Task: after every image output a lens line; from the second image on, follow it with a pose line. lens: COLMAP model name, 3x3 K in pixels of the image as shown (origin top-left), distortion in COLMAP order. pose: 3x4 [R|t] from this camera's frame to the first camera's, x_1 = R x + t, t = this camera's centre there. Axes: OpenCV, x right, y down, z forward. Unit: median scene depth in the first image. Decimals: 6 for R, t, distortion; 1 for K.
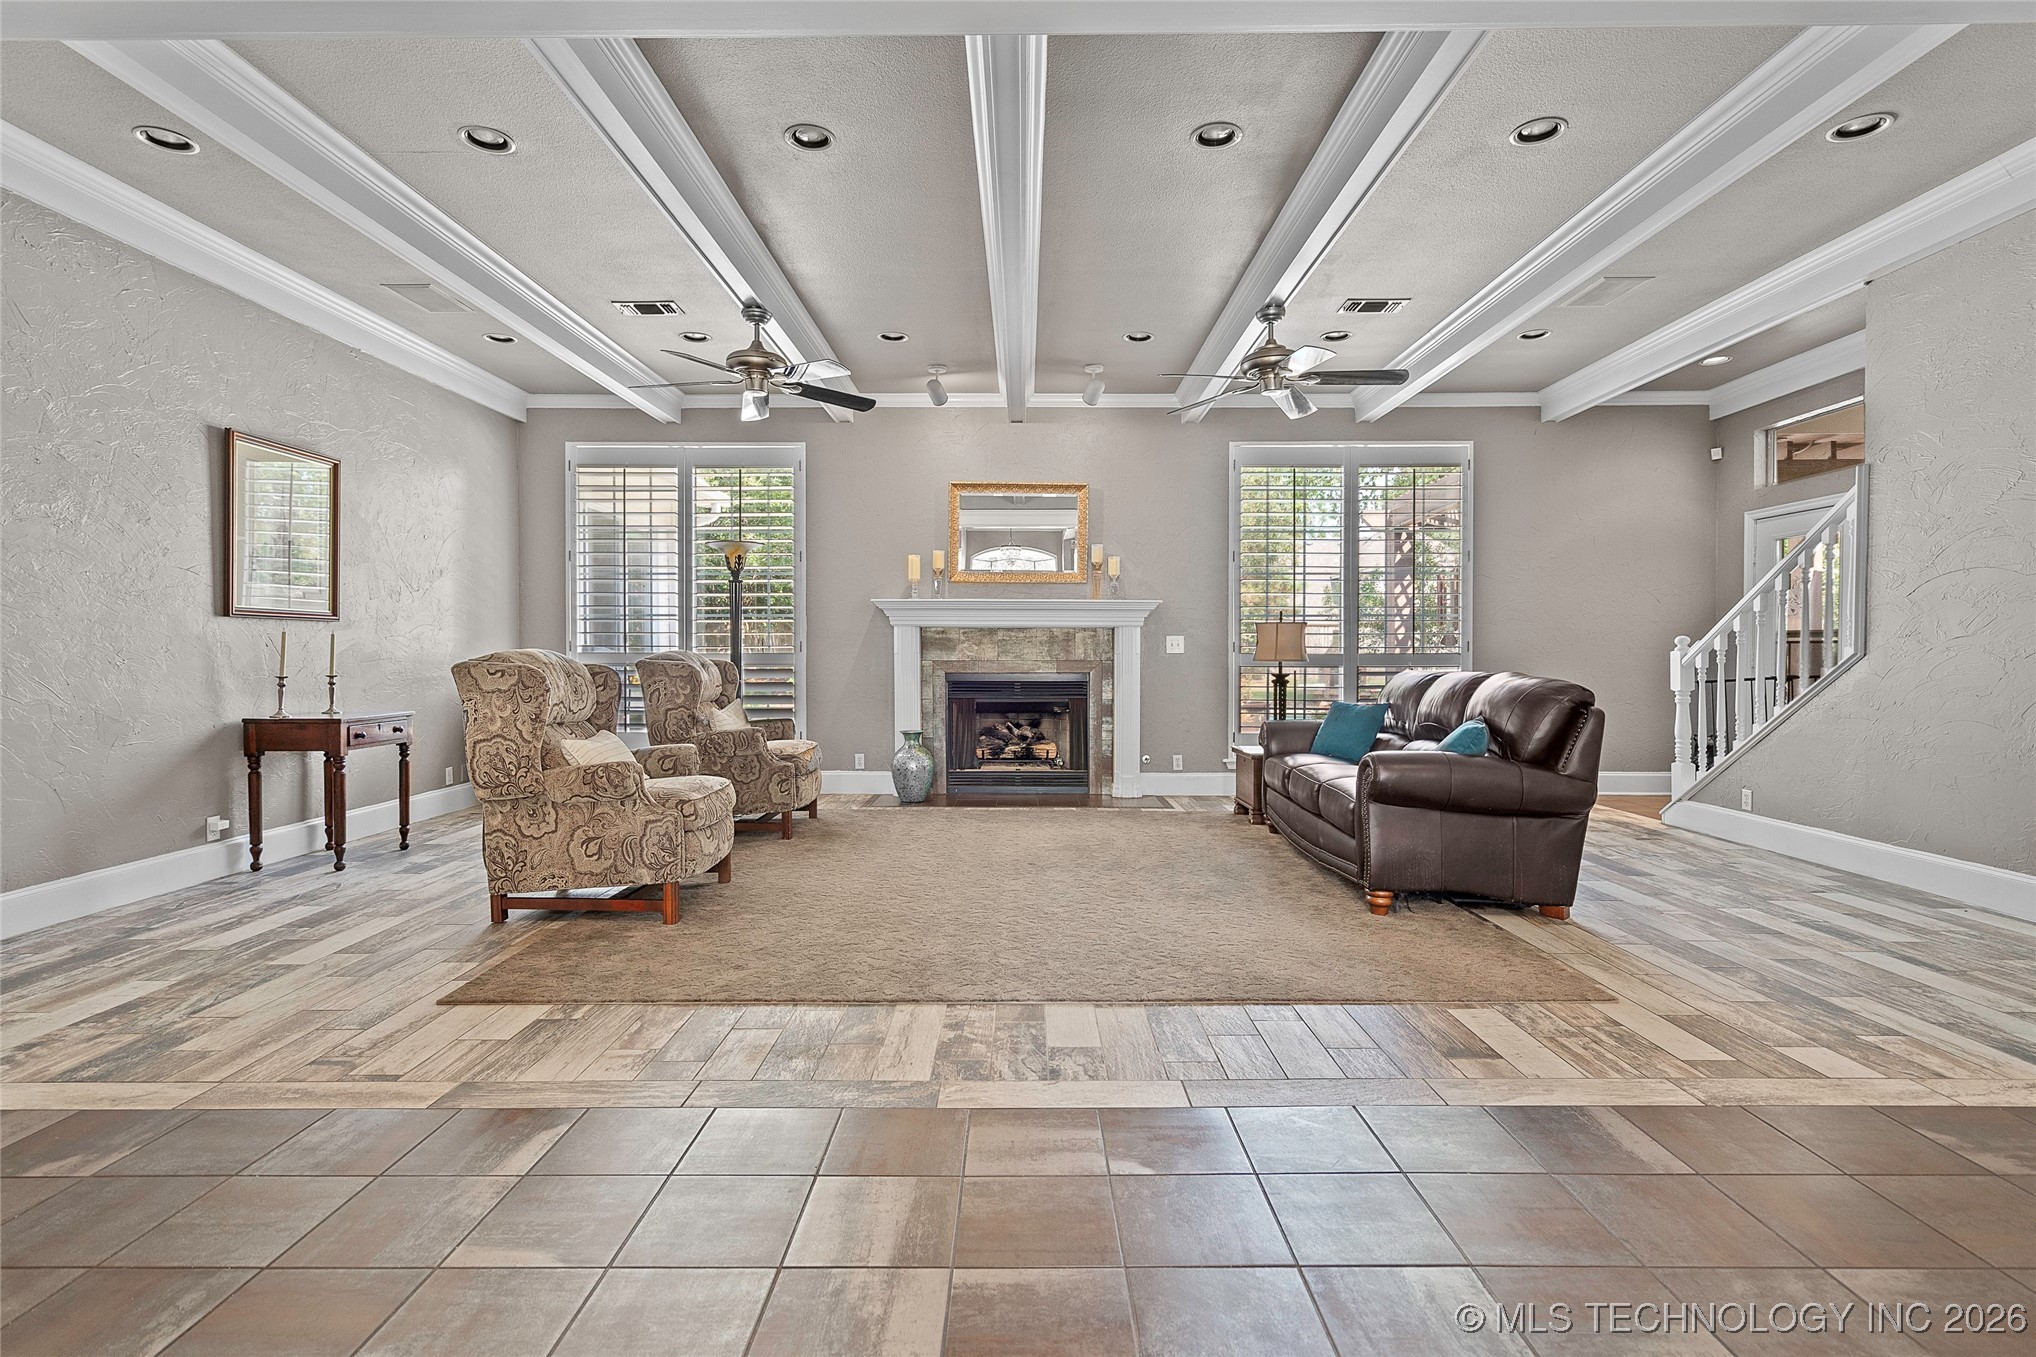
lens RADIAL K [[963.0, 0, 1016.7], [0, 963.0, 669.7], [0, 0, 1]] dist [-0.003198, 0.000092]
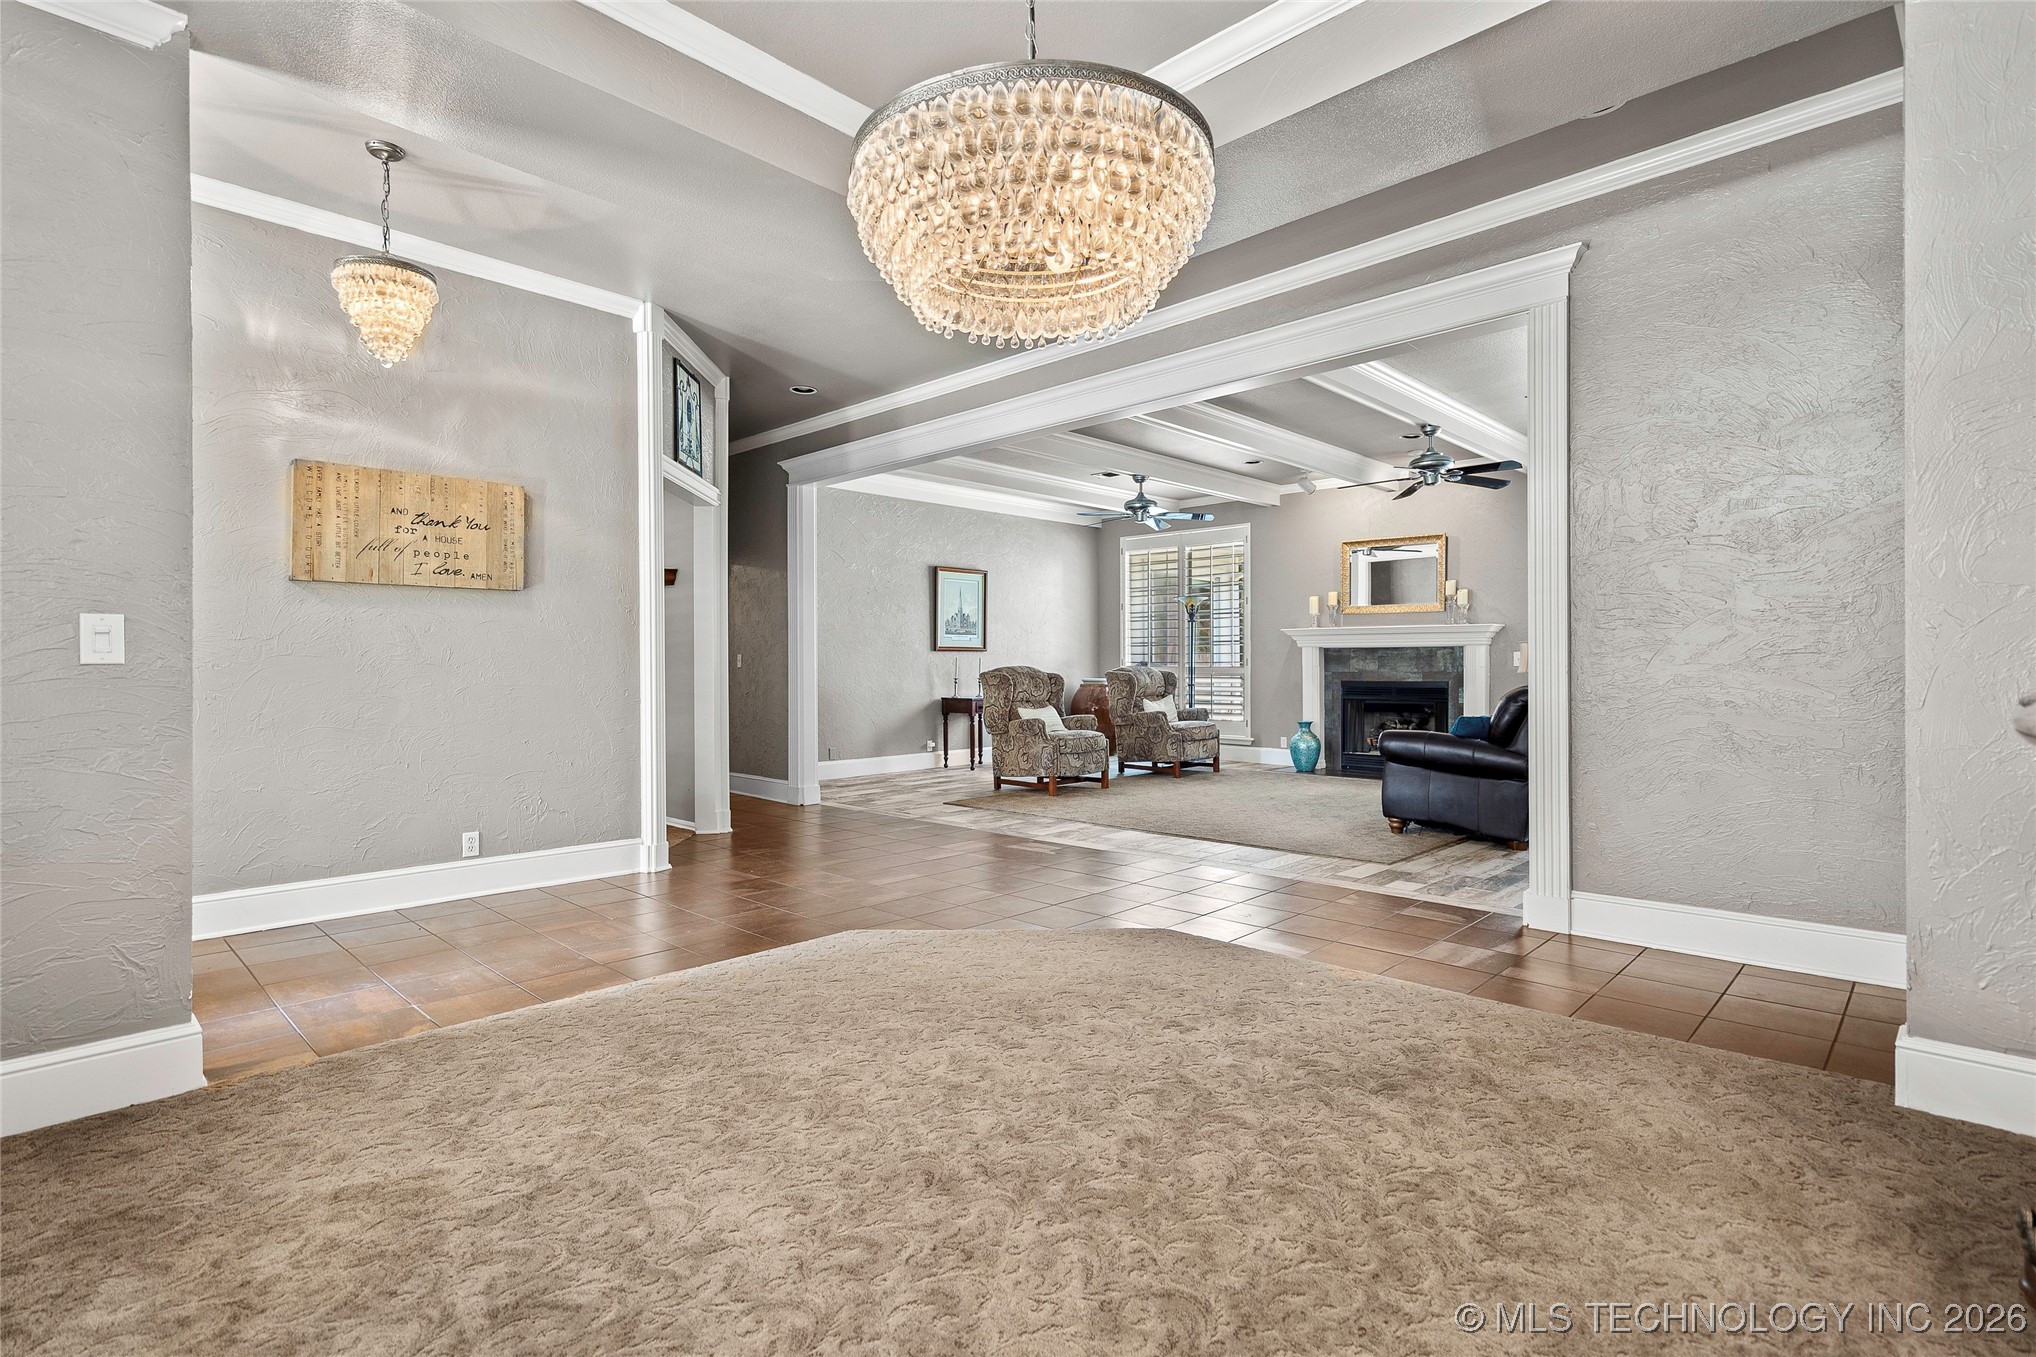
lens RADIAL K [[976.1, 0, 1017.8], [0, 976.1, 673.1], [0, 0, 1]] dist [-0.003172, -0.000274]
pose [[0.721951, 0.004841, -0.691927, 0.839315], [-0.009098, 0.999955, -0.002497, -0.000448], [0.691884, 0.008098, 0.721963, -0.474796]]
